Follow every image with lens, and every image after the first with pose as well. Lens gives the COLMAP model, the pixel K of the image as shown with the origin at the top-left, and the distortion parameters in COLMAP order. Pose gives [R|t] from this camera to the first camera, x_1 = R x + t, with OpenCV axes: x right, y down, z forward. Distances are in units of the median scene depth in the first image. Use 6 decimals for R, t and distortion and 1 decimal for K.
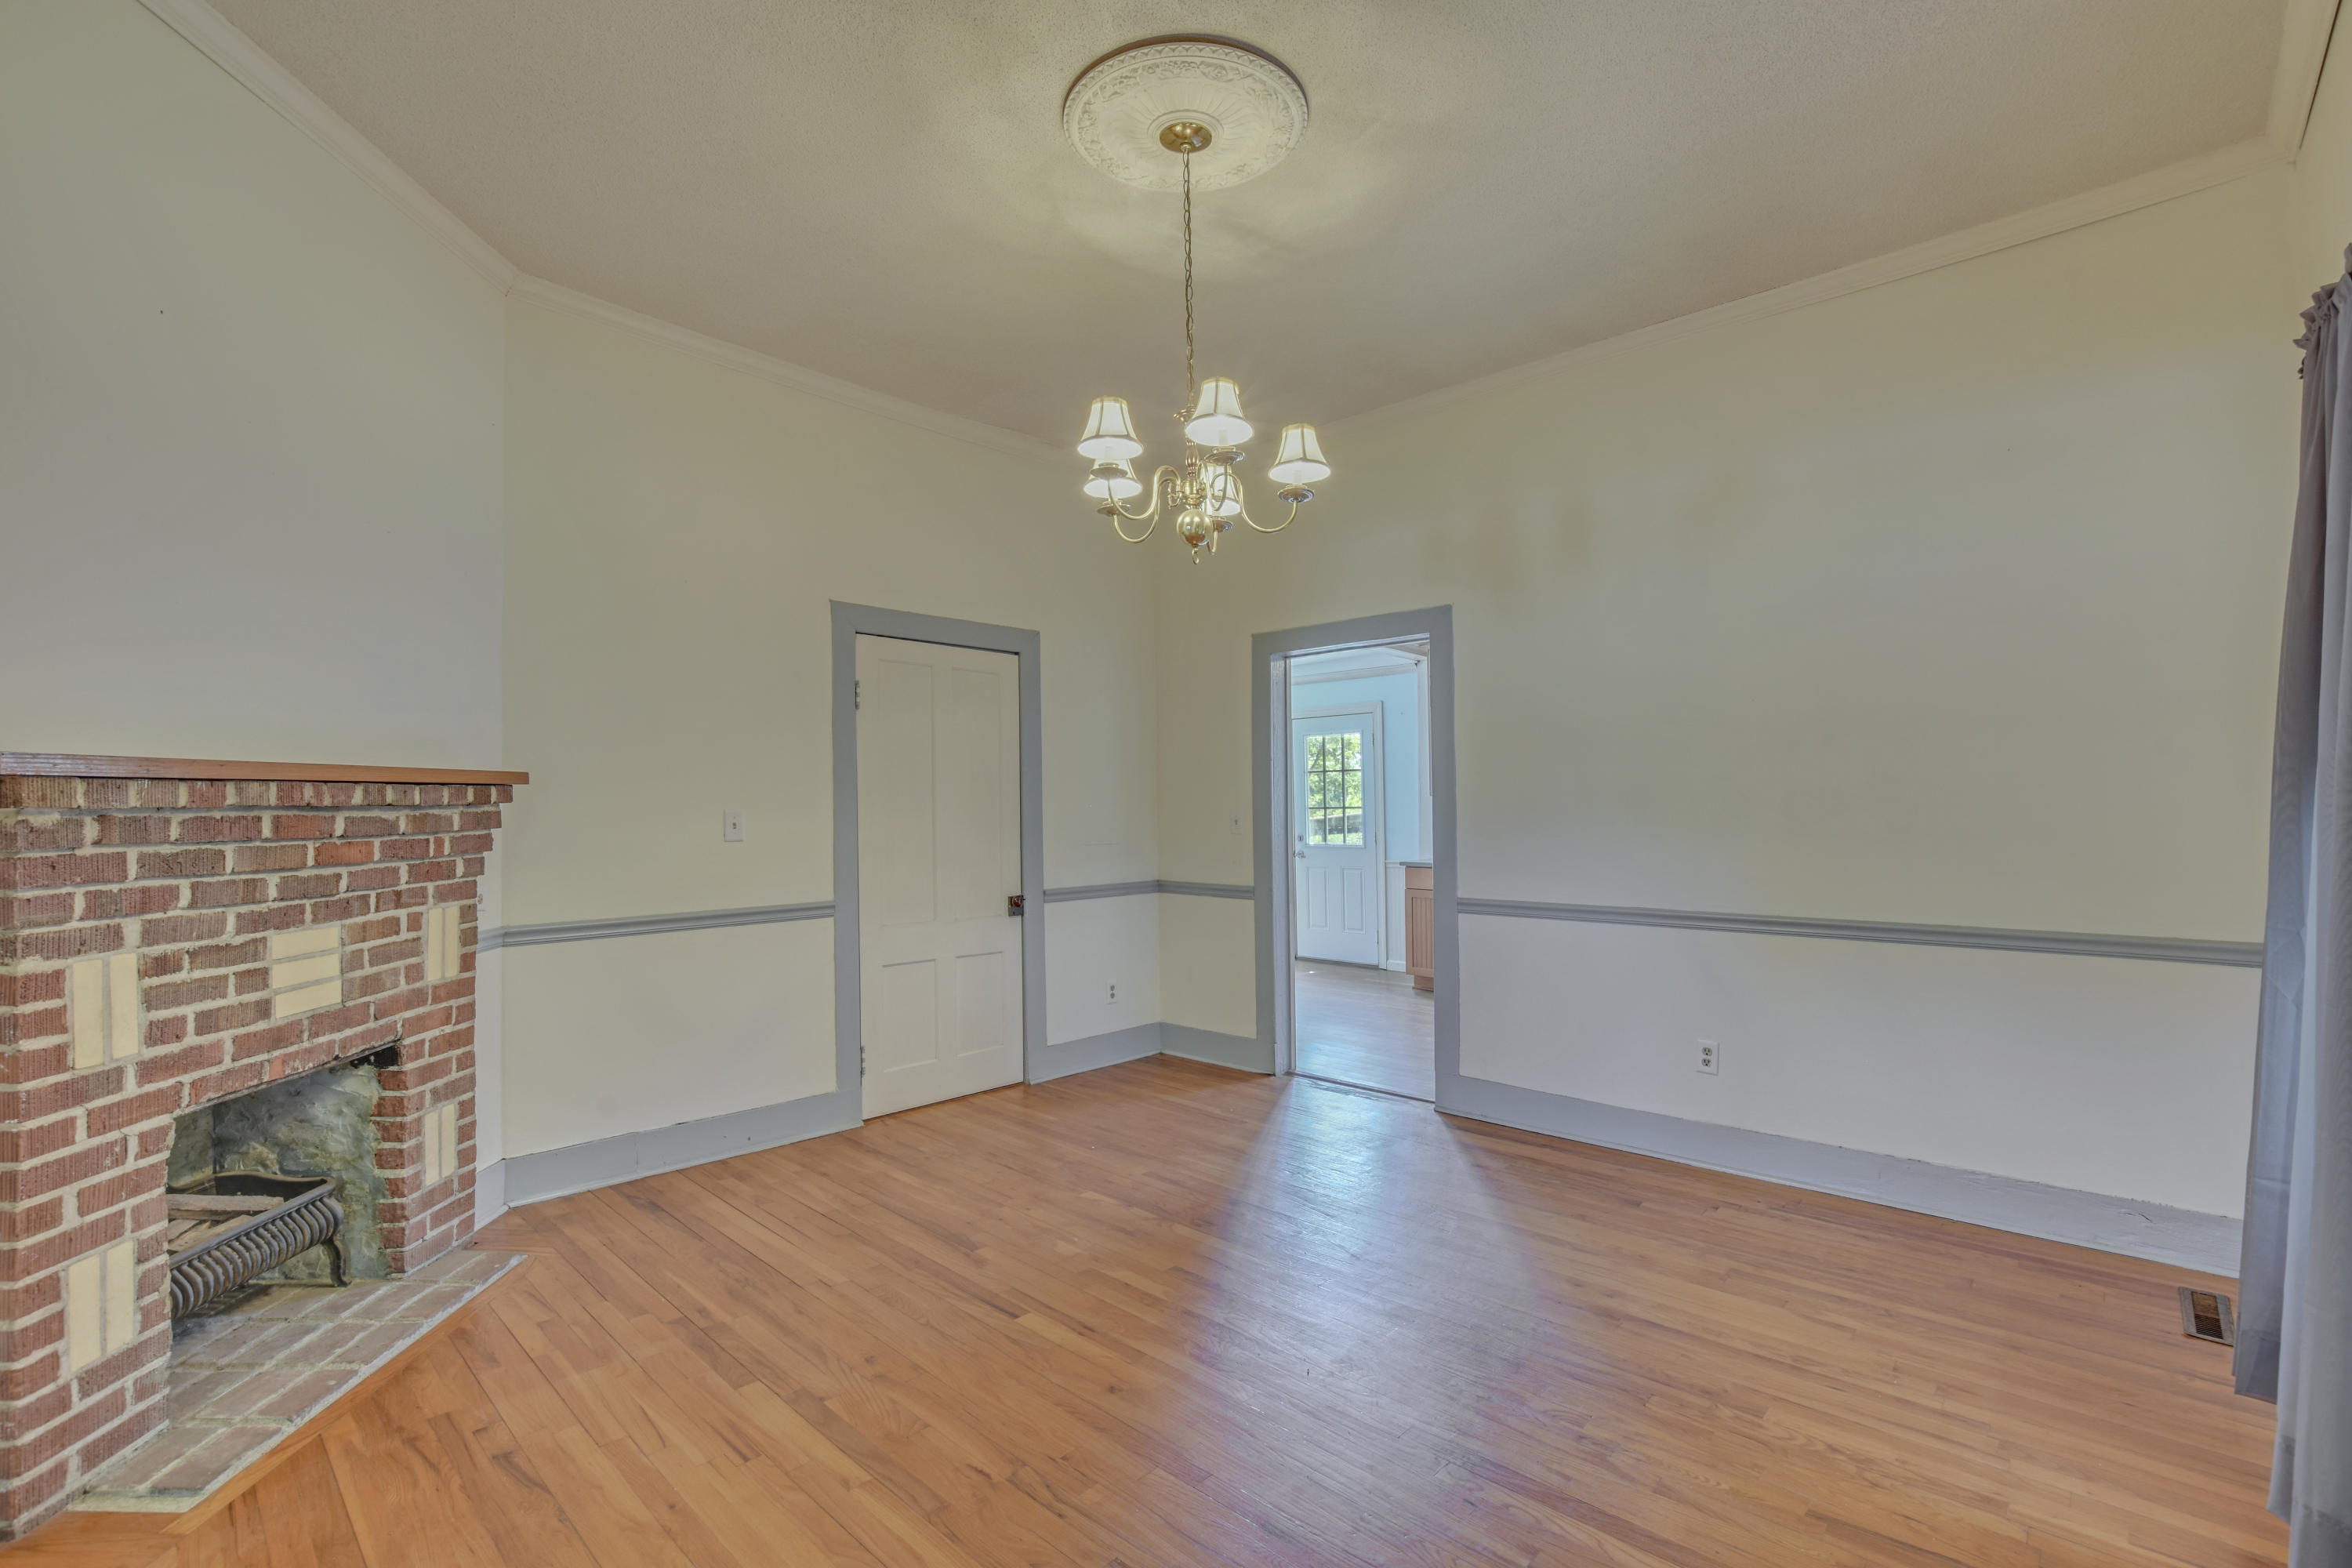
lens RADIAL K [[1028.5, 0, 1167.5], [0, 1028.5, 804.9], [0, 0, 1]] dist [-0.030983, 0.006151]
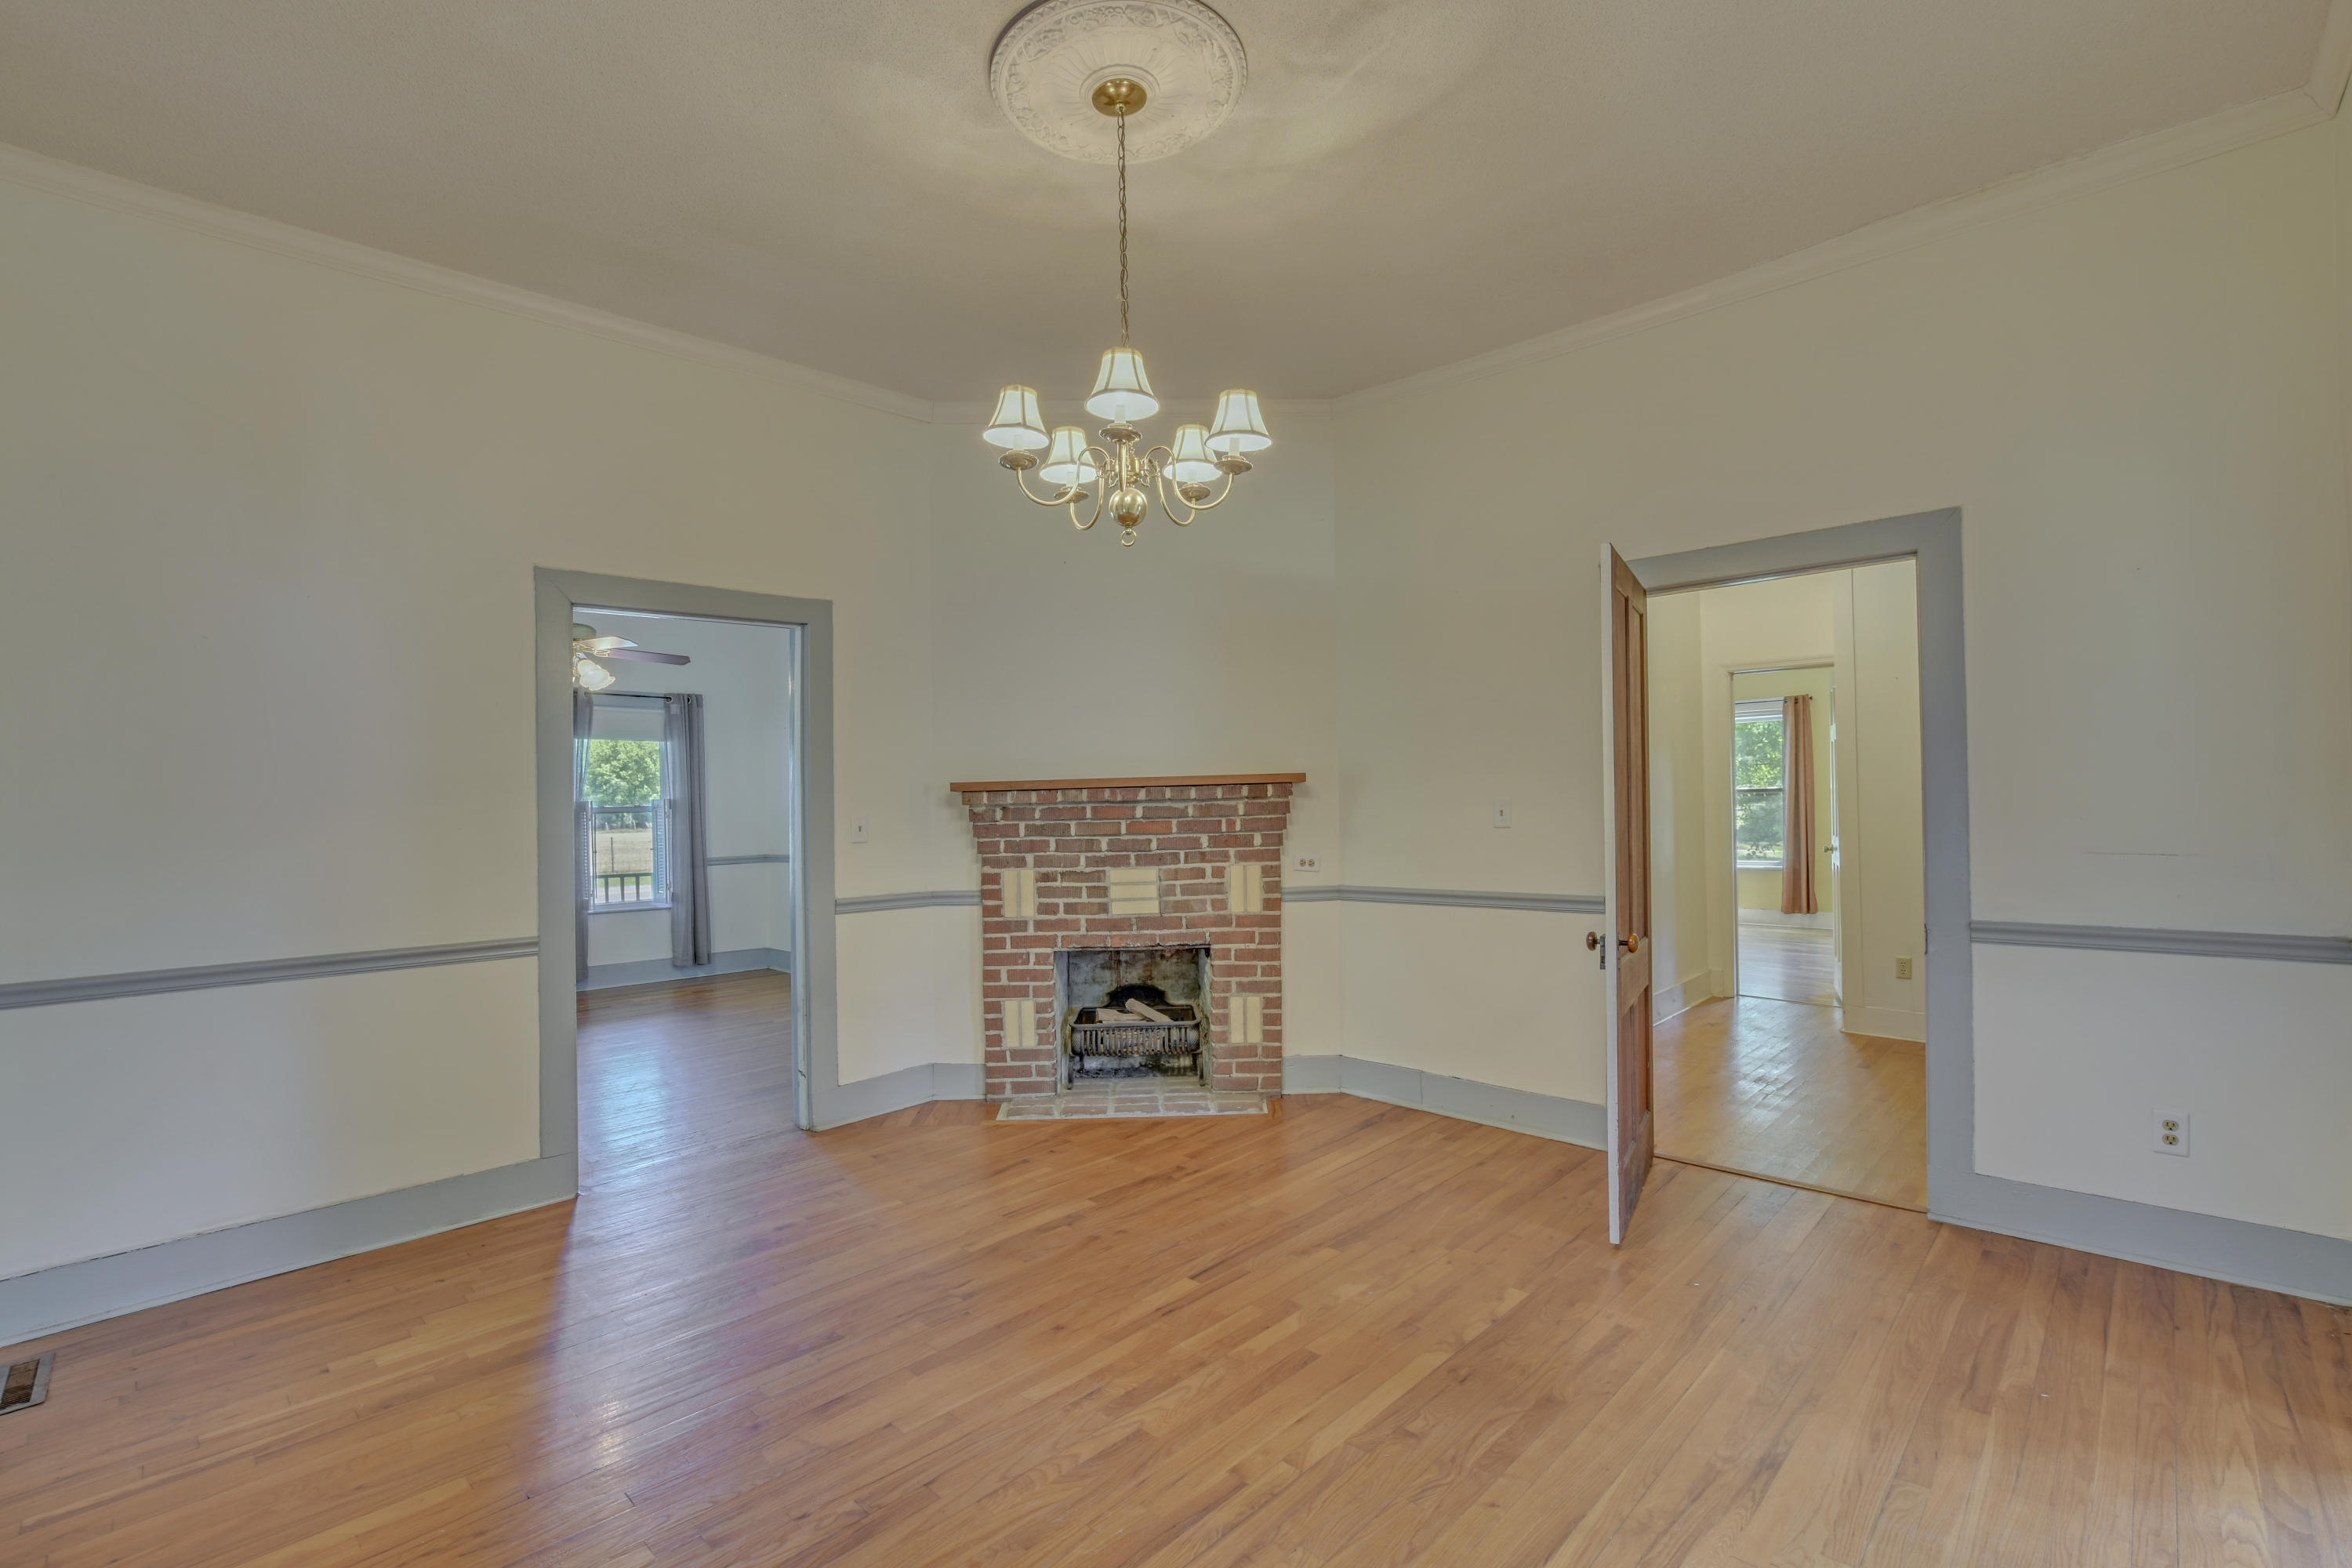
lens RADIAL K [[1028.5, 0, 1167.5], [0, 1028.5, 804.9], [0, 0, 1]] dist [-0.030983, 0.006151]
pose [[0.016483, 0.014729, -0.999756, 0.973241], [0.019676, 0.999693, 0.015053, -0.017466], [0.999671, -0.019920, 0.016188, 1.015869]]
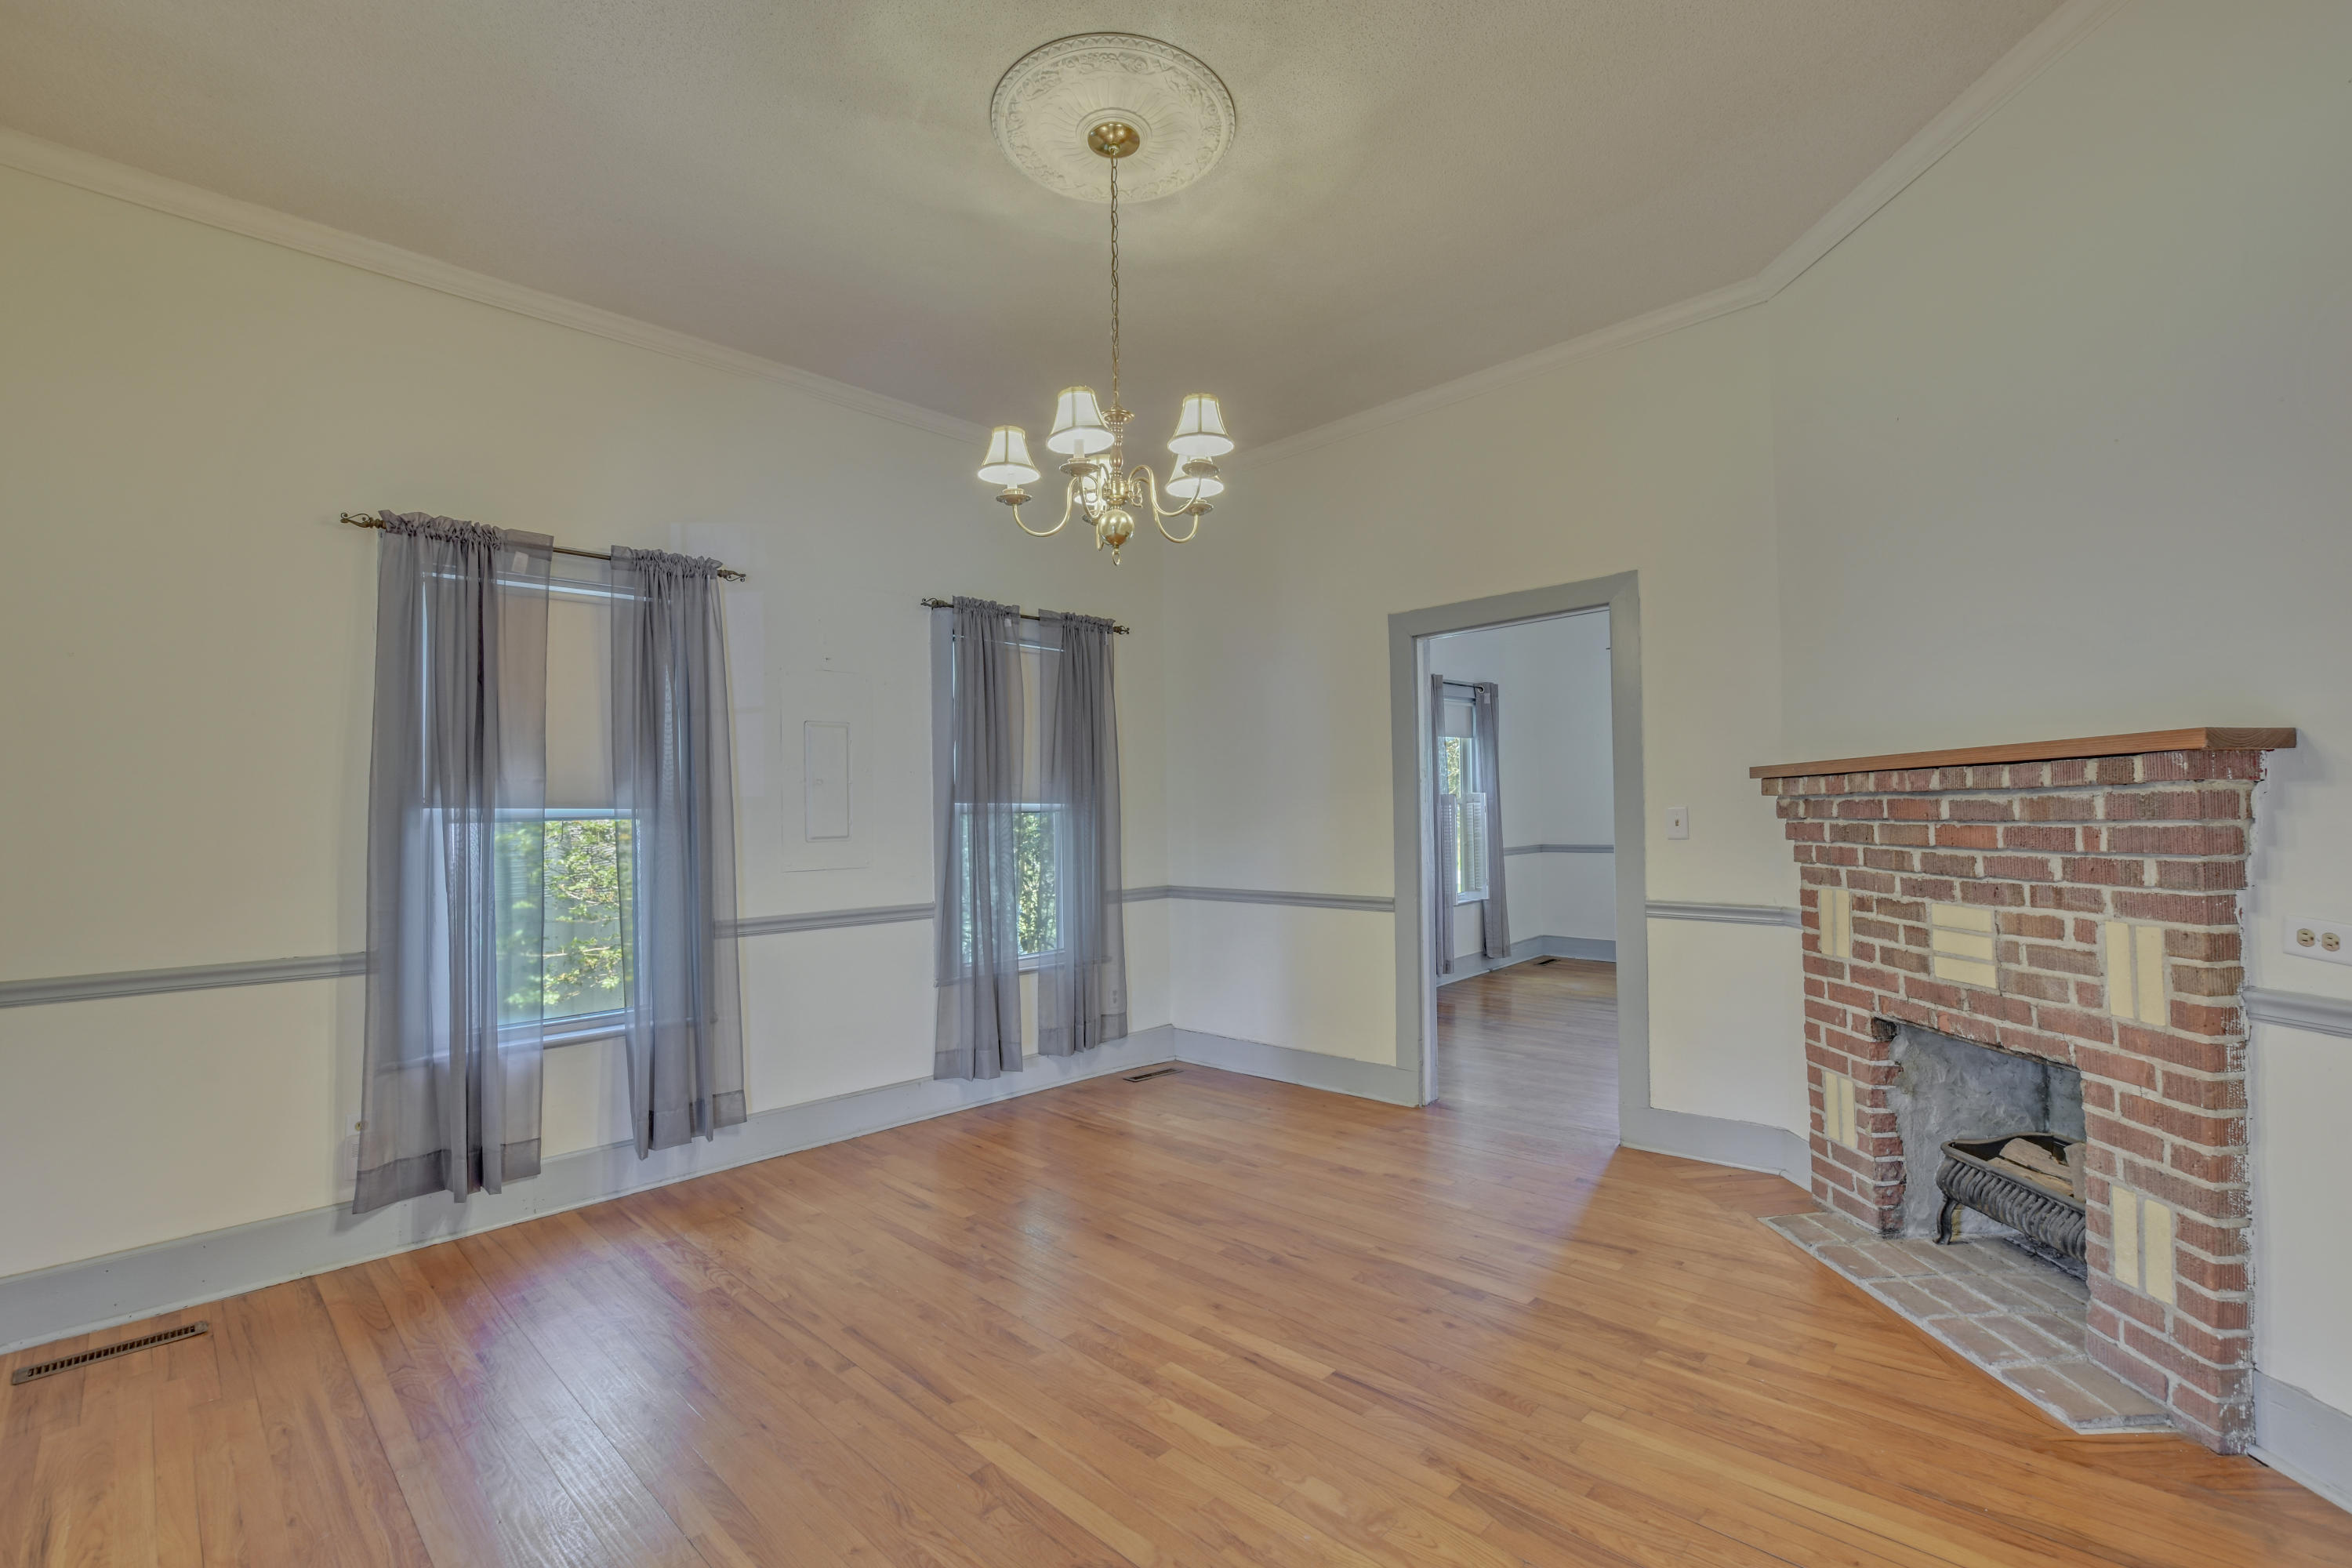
lens RADIAL K [[1071.1, 0, 1239.8], [0, 1071.1, 808.7], [0, 0, 1]] dist [-0.003770, -0.000516]
pose [[-0.998004, 0.032269, -0.054287, -0.036096], [0.032307, 0.999478, 0.000177, -0.003584], [0.054264, -0.001578, -0.998525, 2.049402]]
